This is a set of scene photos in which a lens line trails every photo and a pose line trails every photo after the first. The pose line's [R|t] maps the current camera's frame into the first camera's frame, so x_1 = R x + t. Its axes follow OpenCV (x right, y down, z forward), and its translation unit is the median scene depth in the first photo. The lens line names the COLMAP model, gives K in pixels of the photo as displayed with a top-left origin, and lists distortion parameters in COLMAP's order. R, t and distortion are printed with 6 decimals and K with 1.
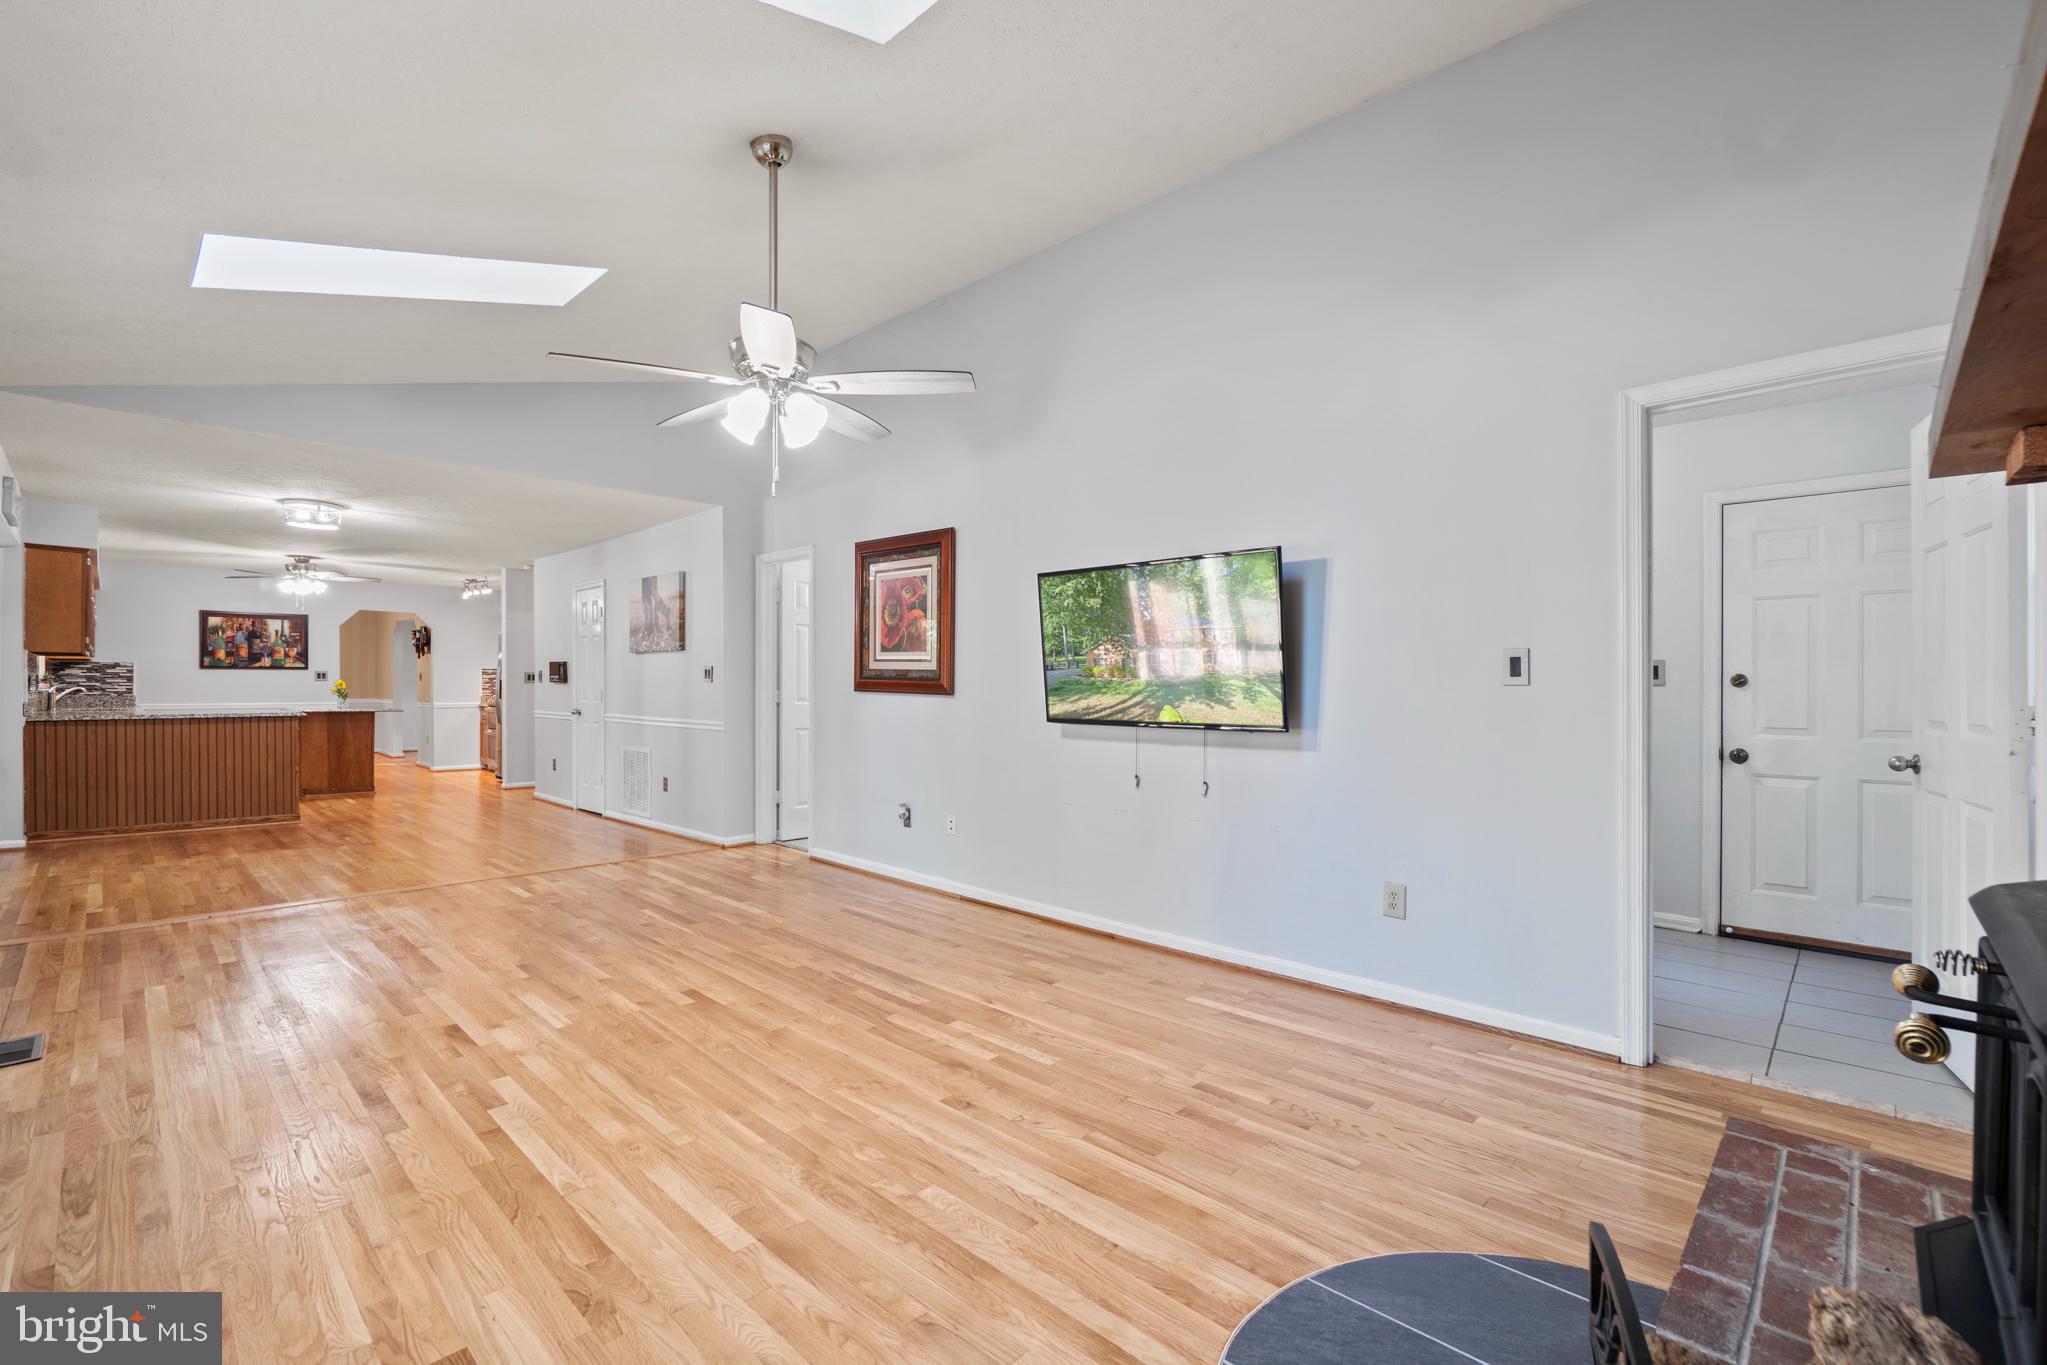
lens RADIAL K [[887.1, 0, 1016.9], [0, 887.1, 686.6], [0, 0, 1]] dist [-0.007350, 0.001502]
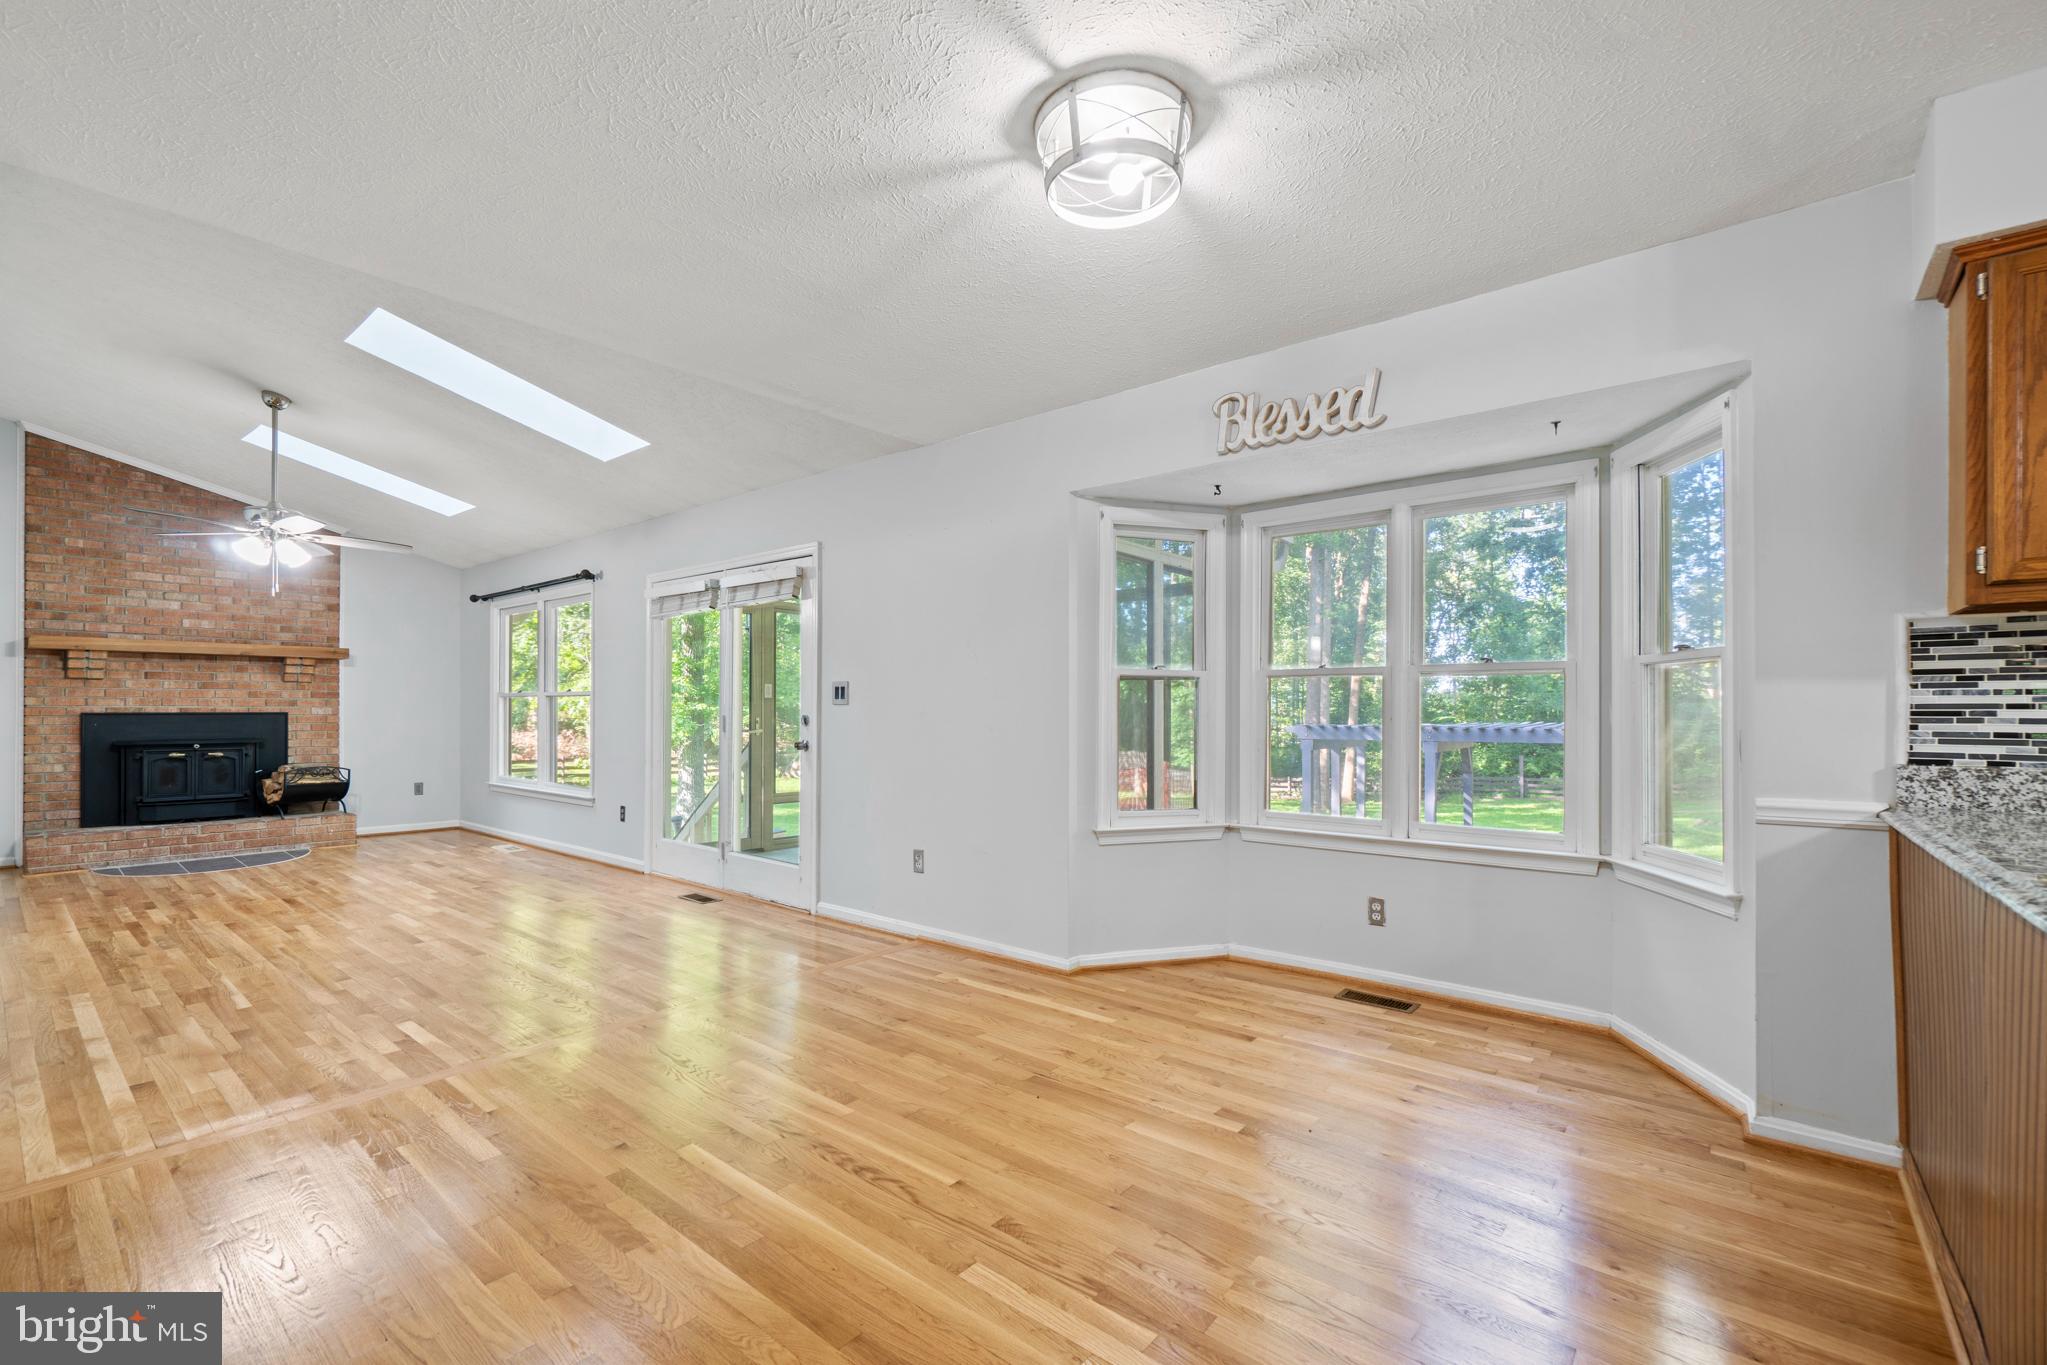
lens RADIAL K [[887.1, 0, 1010.5], [0, 887.1, 704.3], [0, 0, 1]] dist [-0.007350, 0.001502]
pose [[-0.997673, -0.006553, -0.067858, -0.965940], [-0.006314, 0.999973, -0.003733, -0.002424], [0.067881, -0.003296, -0.997688, 1.706367]]
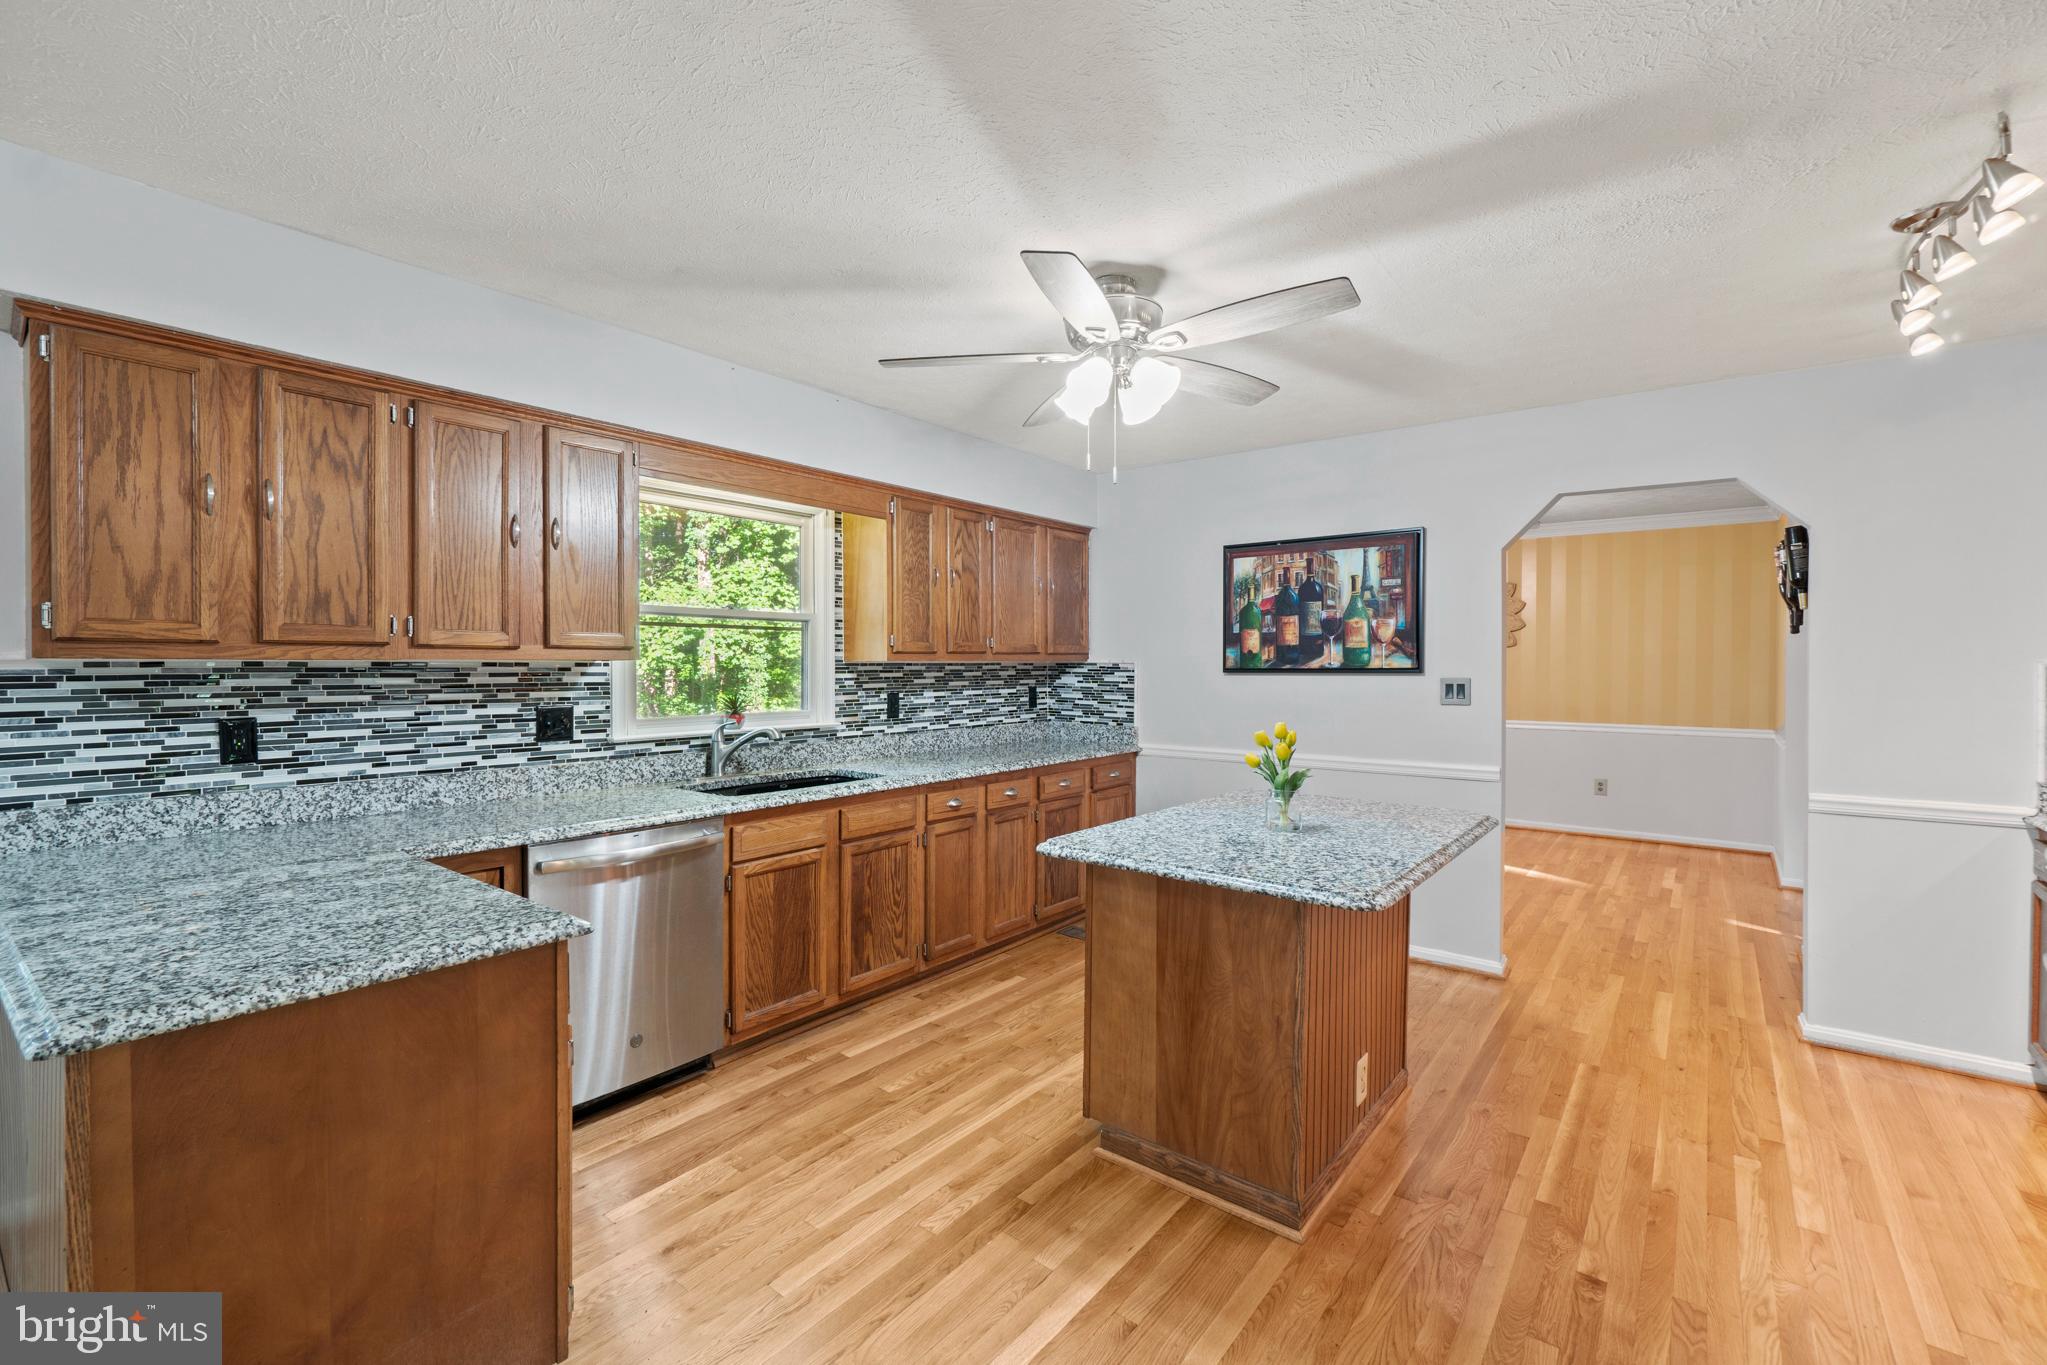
lens RADIAL K [[887.1, 0, 1002.7], [0, 887.1, 676.0], [0, 0, 1]] dist [-0.007350, 0.001502]
pose [[0.091552, 0.009626, -0.995754, -0.983045], [-0.001527, 0.999953, 0.009526, -0.048003], [0.995799, 0.000649, 0.091562, 1.742346]]
